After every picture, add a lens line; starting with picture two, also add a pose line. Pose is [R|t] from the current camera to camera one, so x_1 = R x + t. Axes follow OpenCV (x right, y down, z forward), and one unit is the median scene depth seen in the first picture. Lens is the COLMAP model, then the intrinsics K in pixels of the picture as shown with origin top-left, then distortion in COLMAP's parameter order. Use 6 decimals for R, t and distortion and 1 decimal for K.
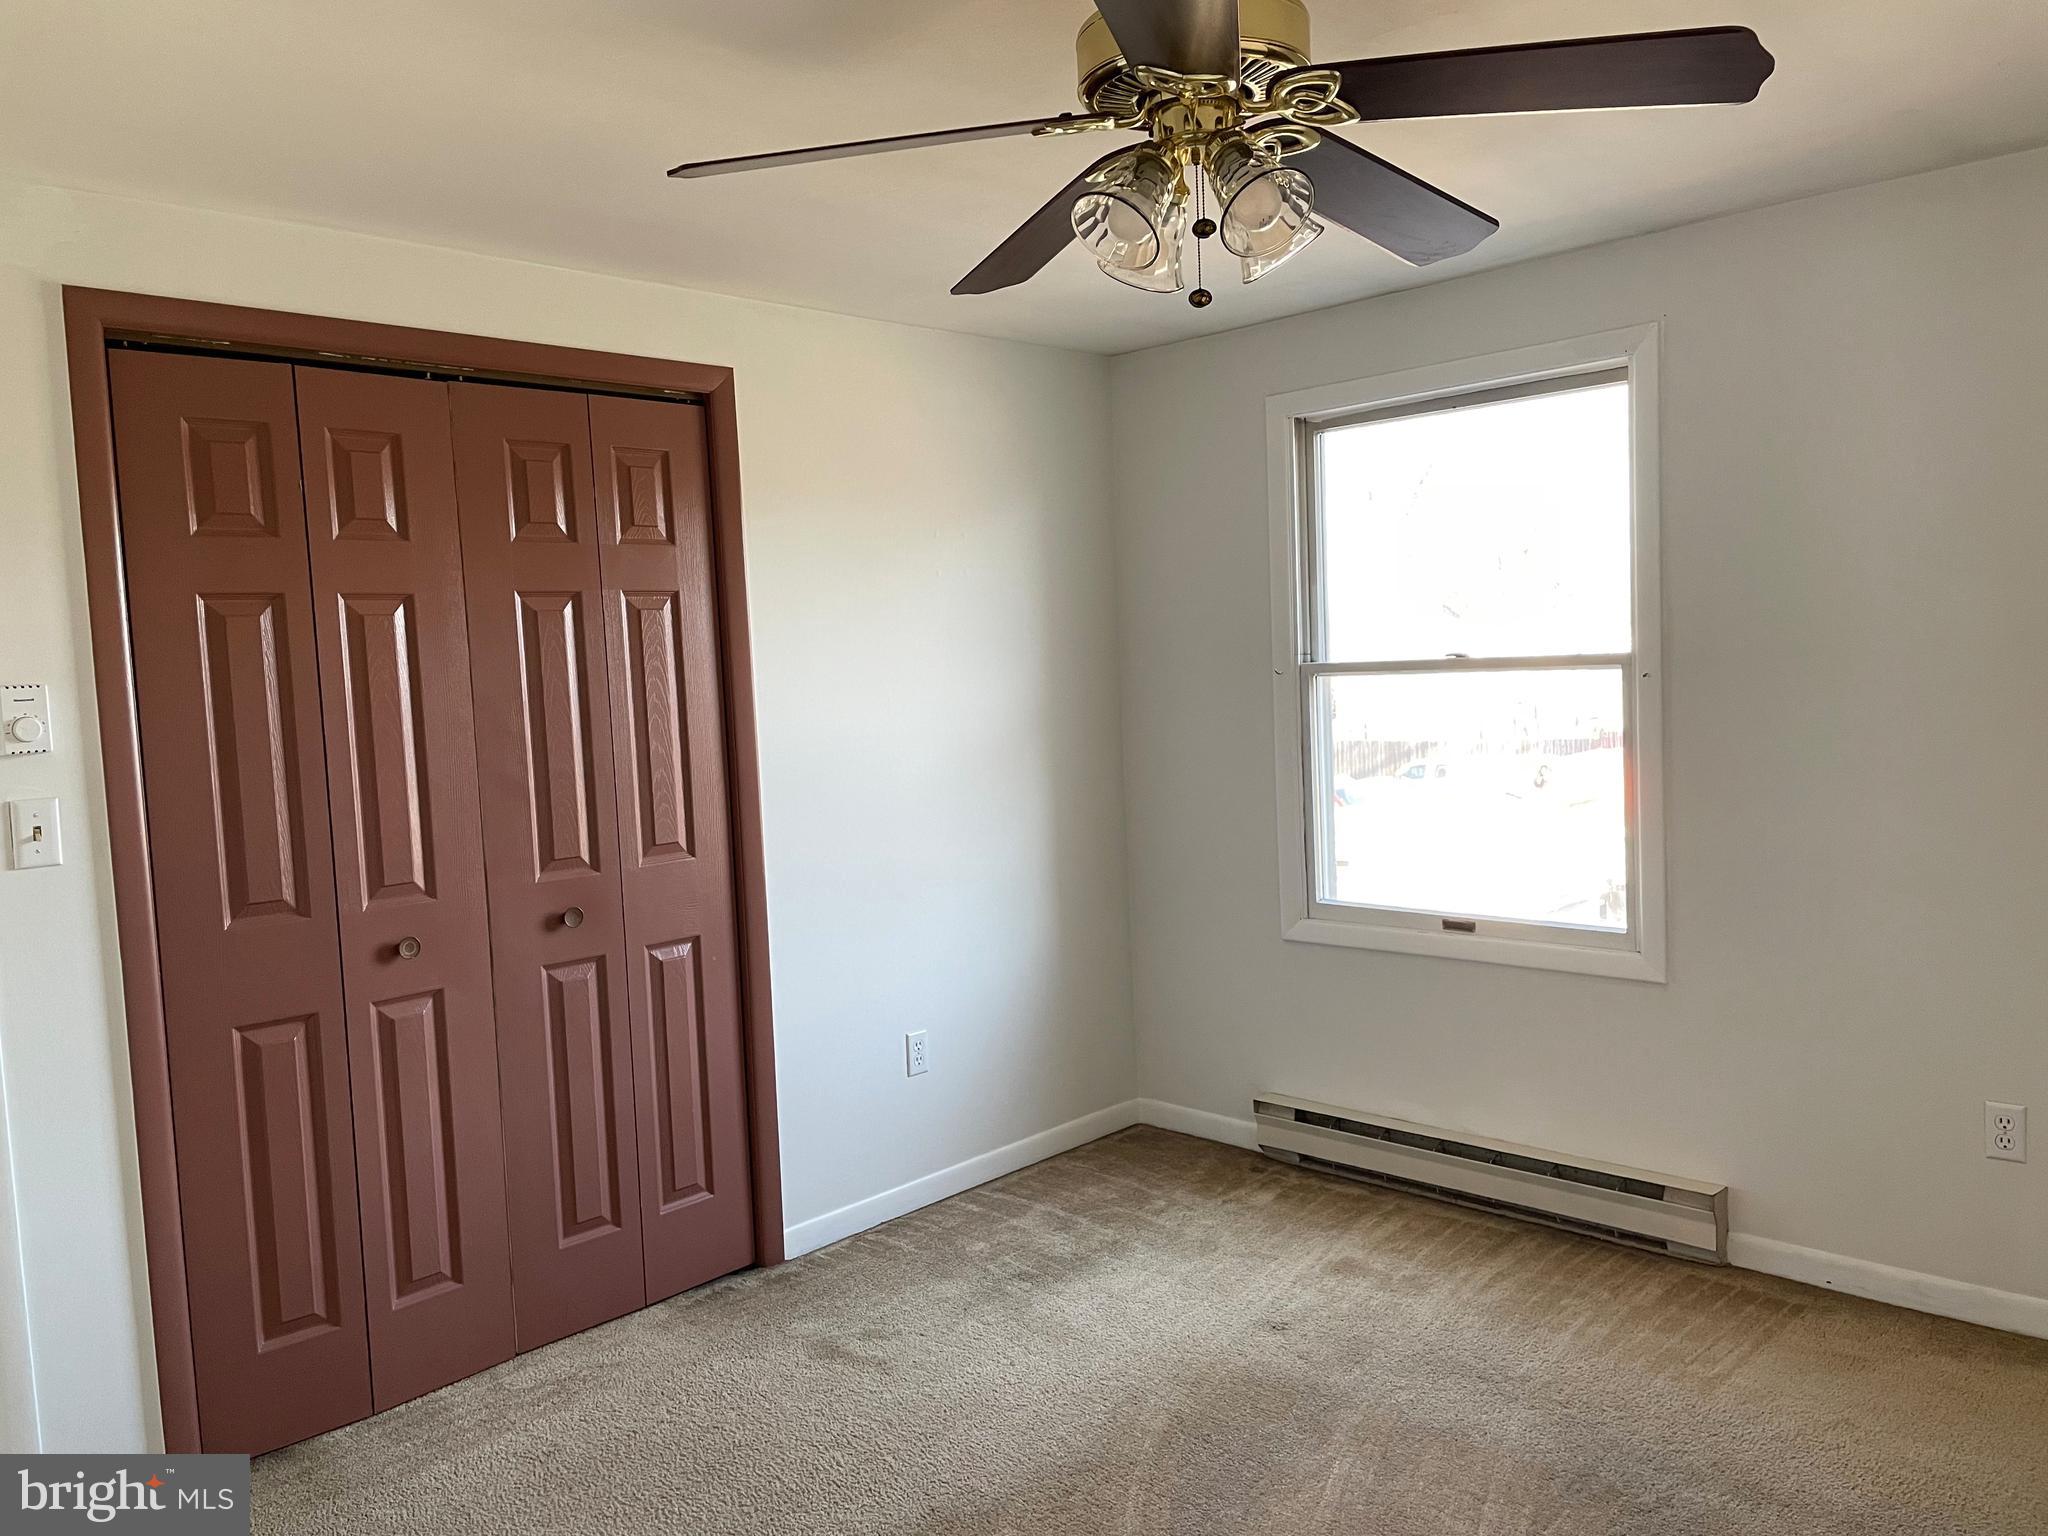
lens RADIAL K [[1536.4, 0, 1024.0], [0, 1536.4, 768.0], [0, 0, 1]] dist [0.080609, -0.095776]
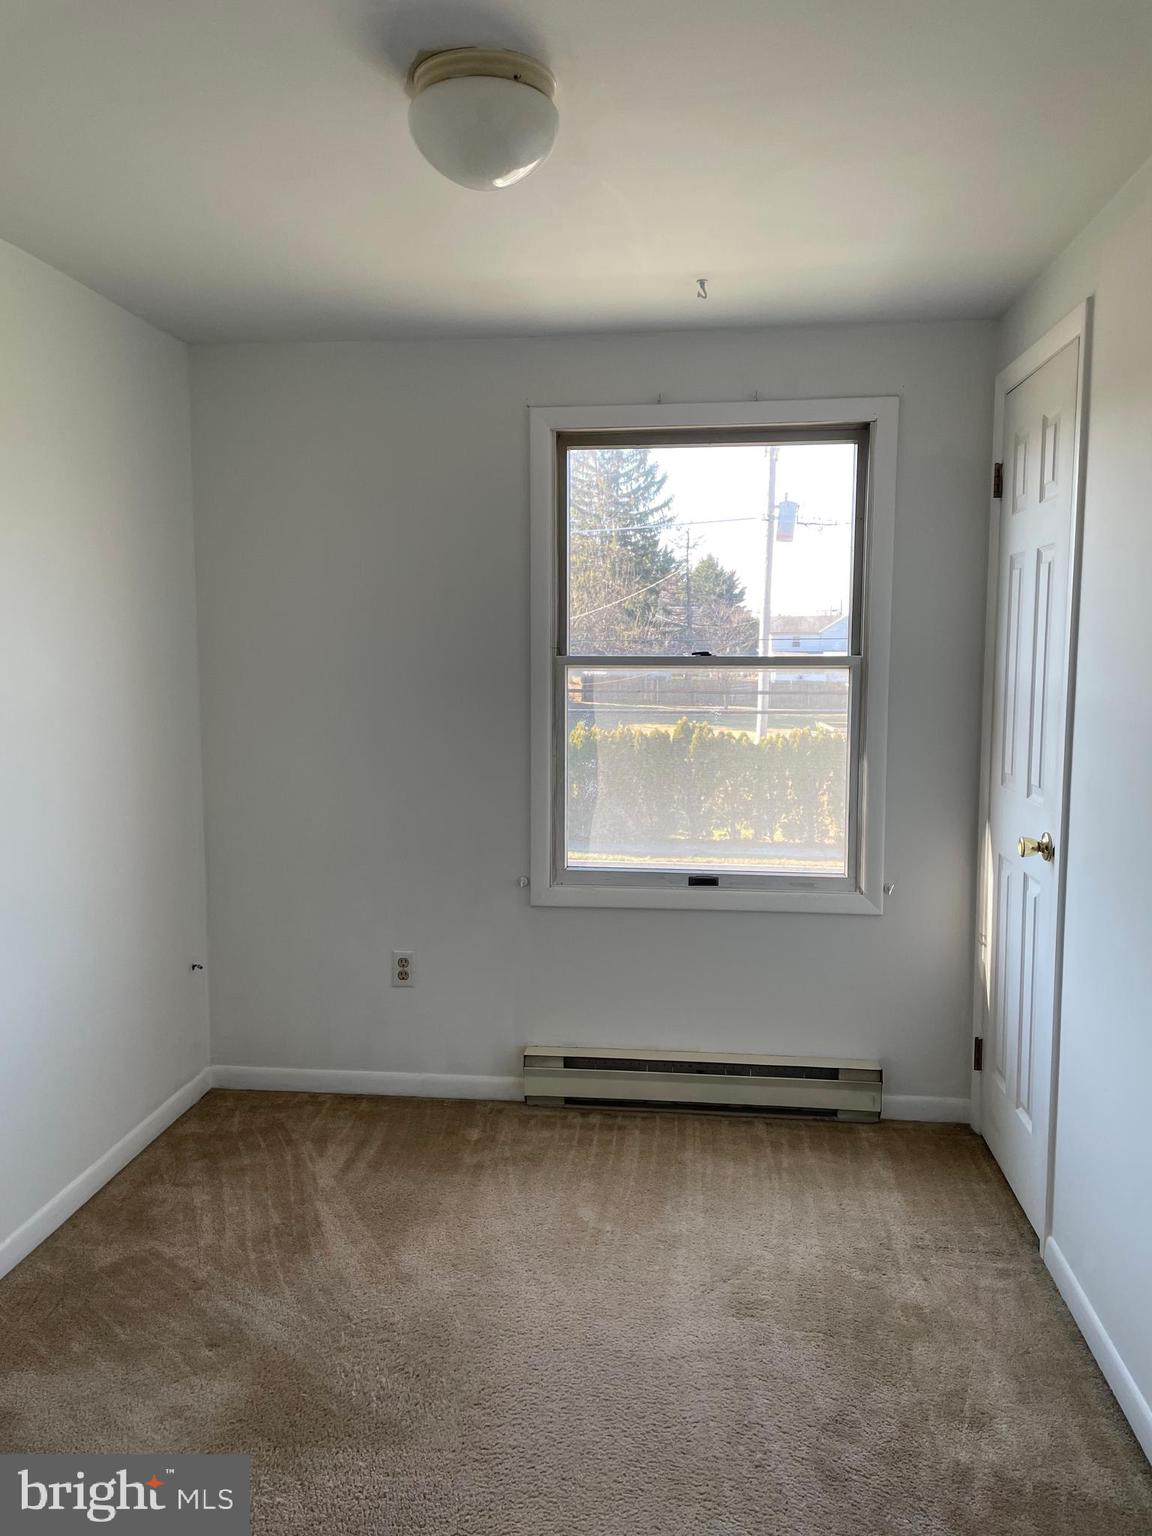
lens RADIAL K [[1152.3, 0, 579.4], [0, 1152.3, 757.6], [0, 0, 1]] dist [0.080609, -0.095776]
pose [[0.788549, -0.009396, 0.614900, -0.421833], [0.005522, 0.999951, 0.008198, -0.000712], [-0.614947, -0.003070, 0.788563, 0.440832]]
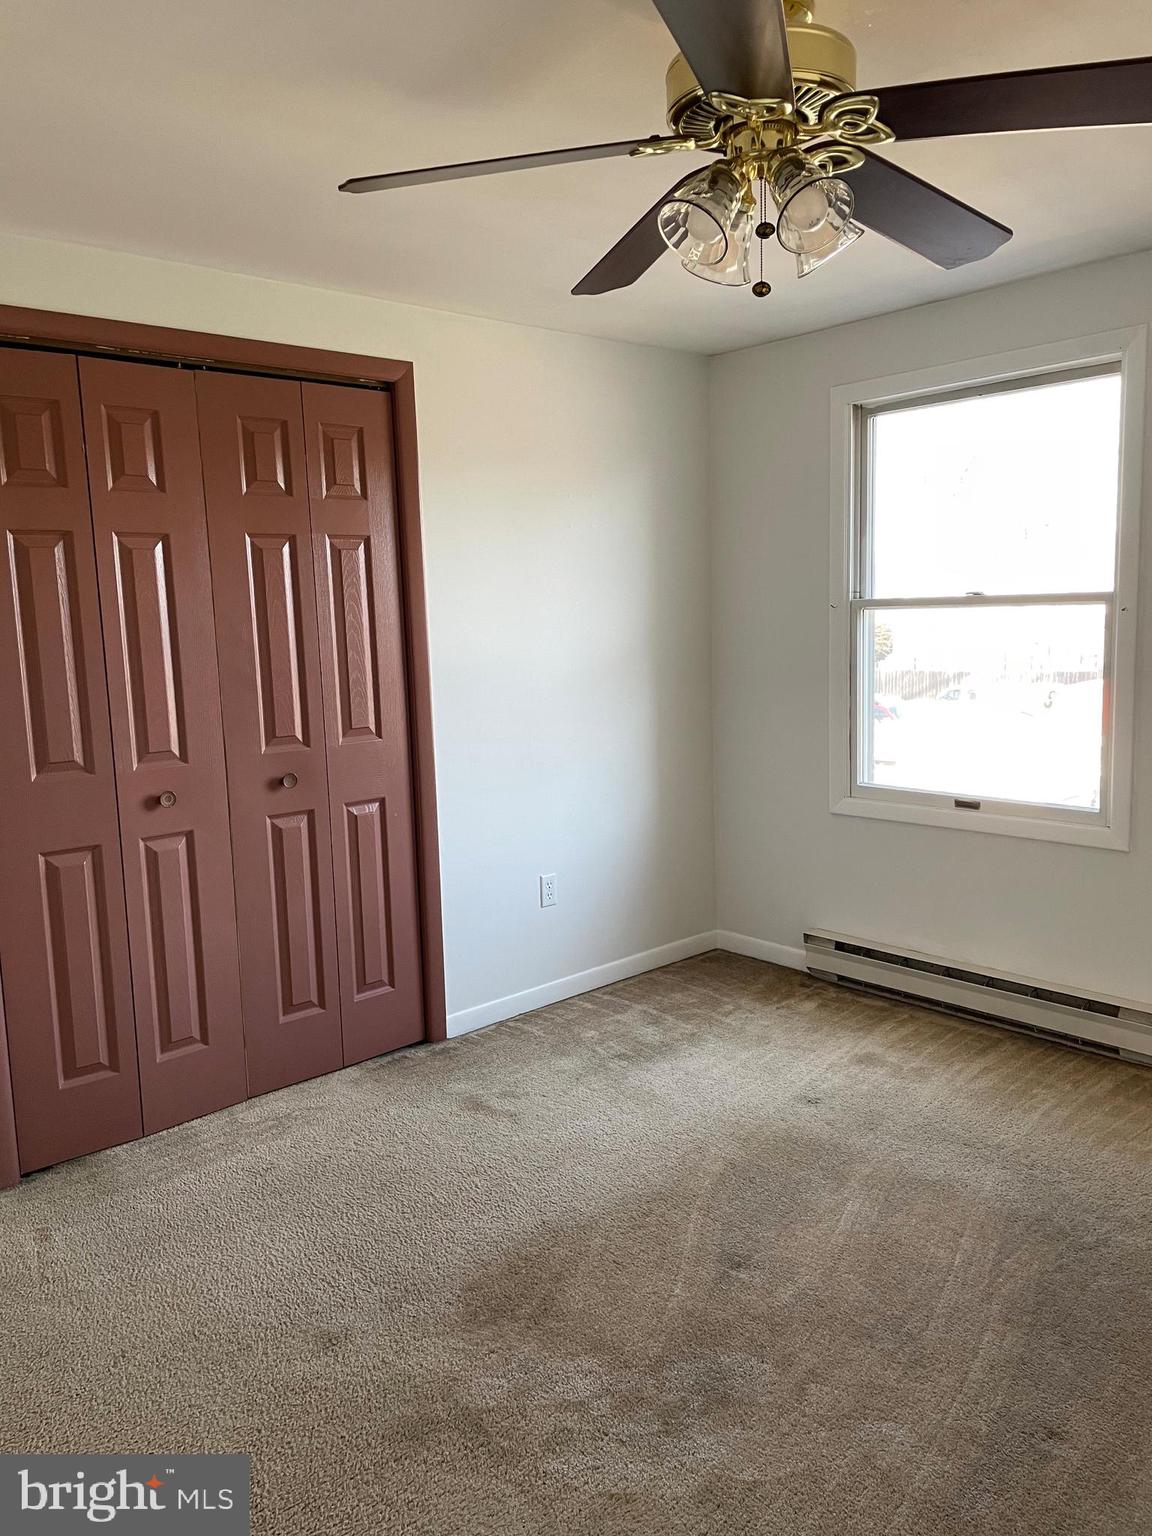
lens RADIAL K [[1152.3, 0, 579.4], [0, 1152.3, 757.6], [0, 0, 1]] dist [0.080609, -0.095776]
pose [[0.997913, 0.021236, -0.060974, 0.019711], [-0.017458, 0.997934, 0.061831, 0.010557], [0.062161, -0.060637, 0.996222, 0.019507]]
